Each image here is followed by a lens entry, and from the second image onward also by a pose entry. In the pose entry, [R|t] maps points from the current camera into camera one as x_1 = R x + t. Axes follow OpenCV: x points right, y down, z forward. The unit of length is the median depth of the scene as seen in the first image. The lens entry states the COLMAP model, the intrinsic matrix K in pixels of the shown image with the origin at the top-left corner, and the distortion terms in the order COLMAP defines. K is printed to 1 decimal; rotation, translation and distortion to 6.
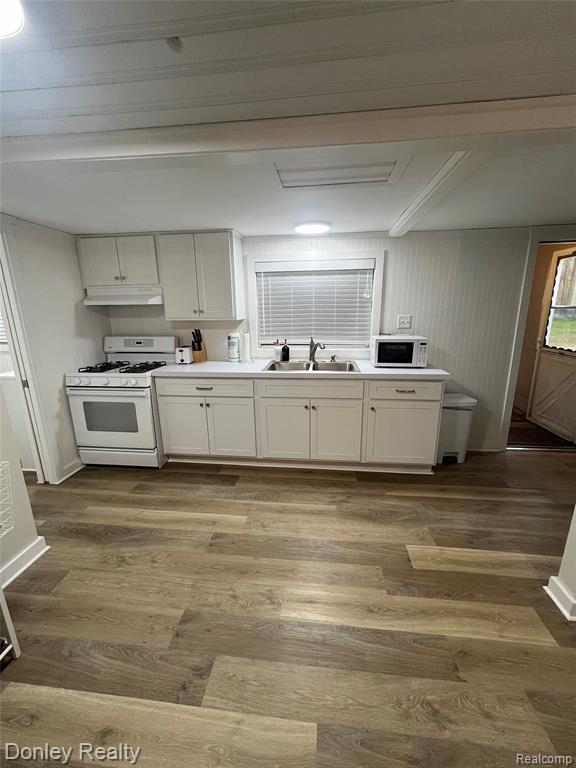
lens RADIAL K [[310.7, 0, 287.5], [0, 310.7, 382.5], [0, 0, 1]] dist [-0.001521, -0.000158]
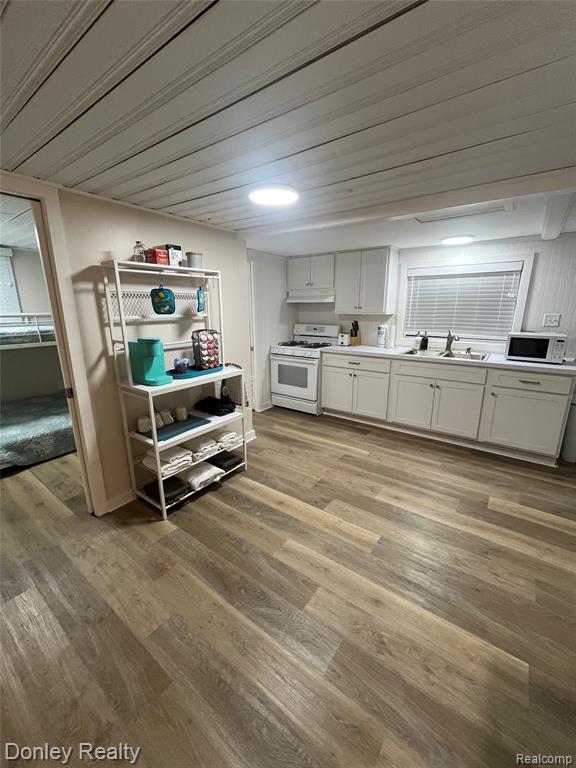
lens RADIAL K [[310.7, 0, 287.5], [0, 310.7, 382.5], [0, 0, 1]] dist [-0.001521, -0.000158]
pose [[0.865321, 0.129747, -0.484133, 0.154982], [-0.125193, 0.991248, 0.041889, 0.082973], [0.485331, 0.024363, 0.873991, -0.349996]]
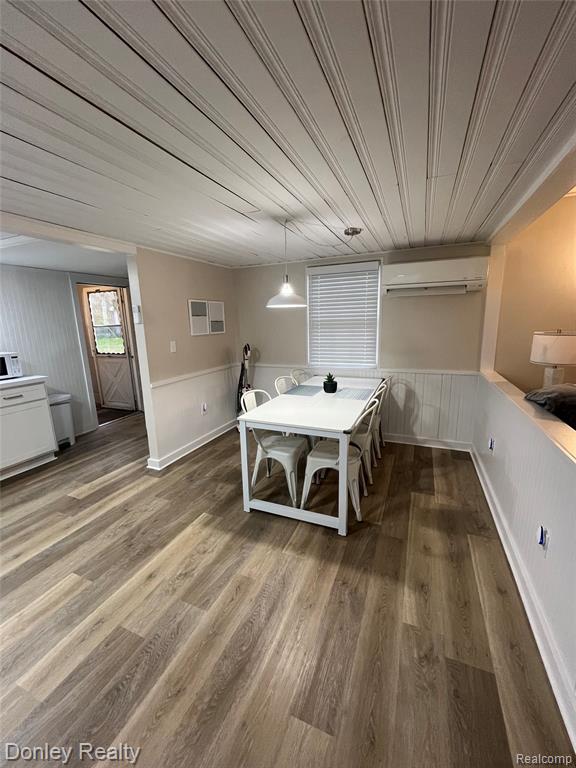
lens RADIAL K [[310.7, 0, 287.5], [0, 310.7, 382.5], [0, 0, 1]] dist [-0.001521, -0.000158]
pose [[0.289257, -0.184658, 0.939272, -0.377889], [0.249650, 0.961813, 0.112207, 0.092532], [-0.924124, 0.202032, 0.324311, -0.320956]]
